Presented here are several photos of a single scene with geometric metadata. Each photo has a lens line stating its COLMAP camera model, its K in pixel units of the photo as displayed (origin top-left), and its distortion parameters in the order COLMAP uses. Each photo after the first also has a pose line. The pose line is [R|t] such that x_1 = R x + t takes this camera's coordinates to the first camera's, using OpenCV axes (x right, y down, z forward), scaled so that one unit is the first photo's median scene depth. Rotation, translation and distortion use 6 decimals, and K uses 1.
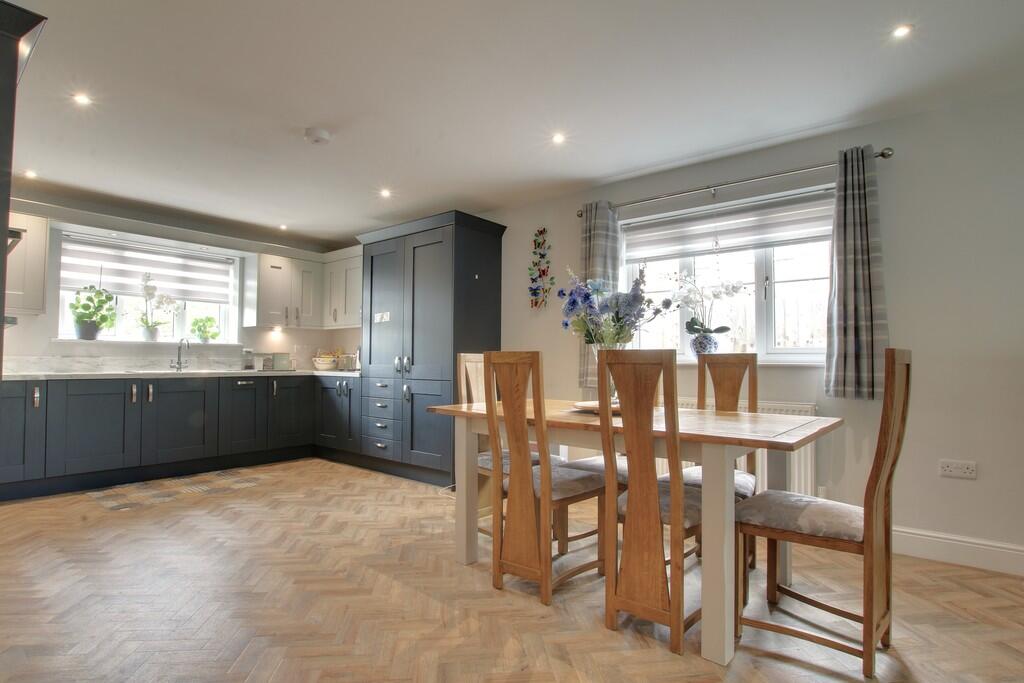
lens RADIAL K [[492.9, 0, 511.8], [0, 492.9, 348.1], [0, 0, 1]] dist [-0.003107, -0.000493]
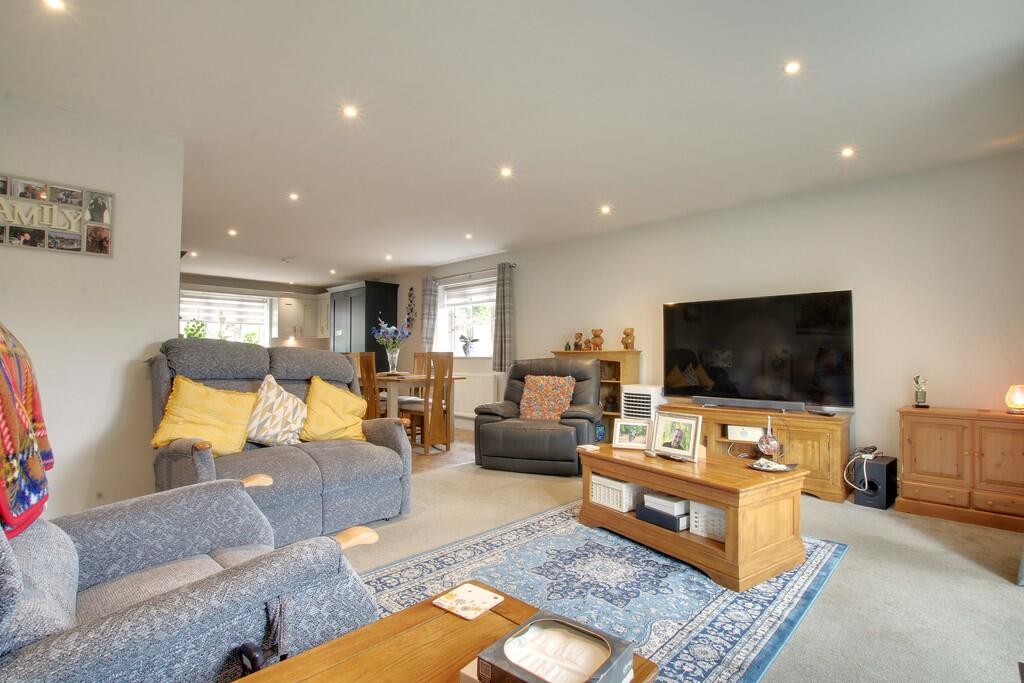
lens RADIAL K [[489.3, 0, 512.0], [0, 489.3, 341.5], [0, 0, 1]] dist [0.001373, 0.000160]
pose [[0.993912, -0.008414, -0.109851, 0.654491], [0.008132, 0.999962, -0.003015, -0.021695], [0.109872, 0.002104, 0.993944, -0.848482]]
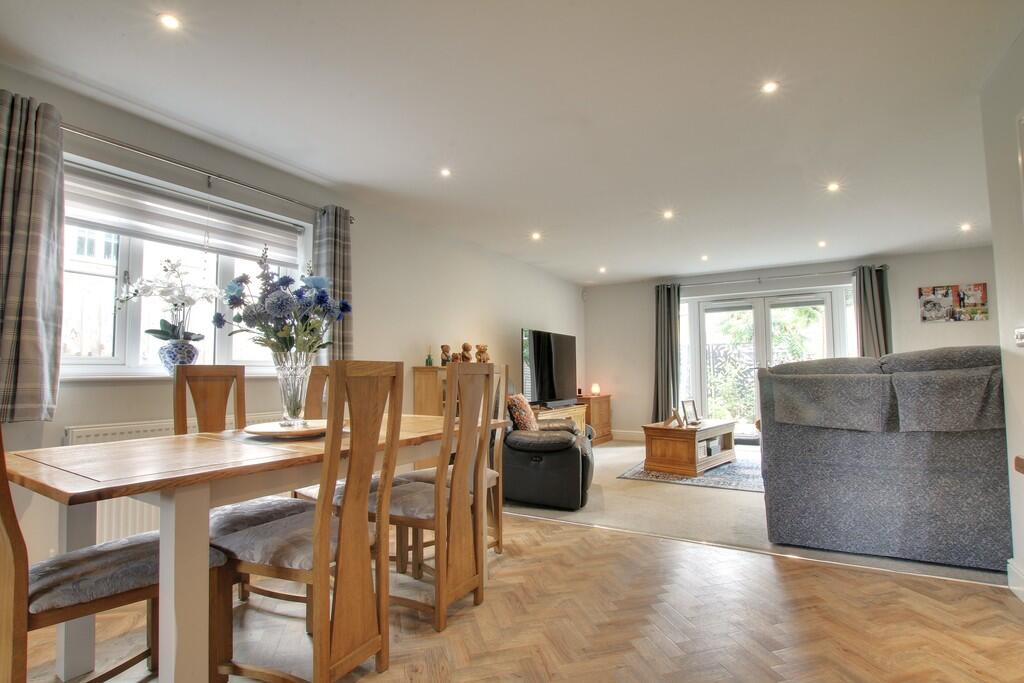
lens RADIAL K [[489.3, 0, 512.0], [0, 489.3, 341.5], [0, 0, 1]] dist [0.001373, 0.000160]
pose [[-0.094144, 0.065645, 0.993392, -0.389377], [-0.018083, 0.997546, -0.067634, 0.015121], [-0.995394, -0.024331, -0.092726, 0.430294]]
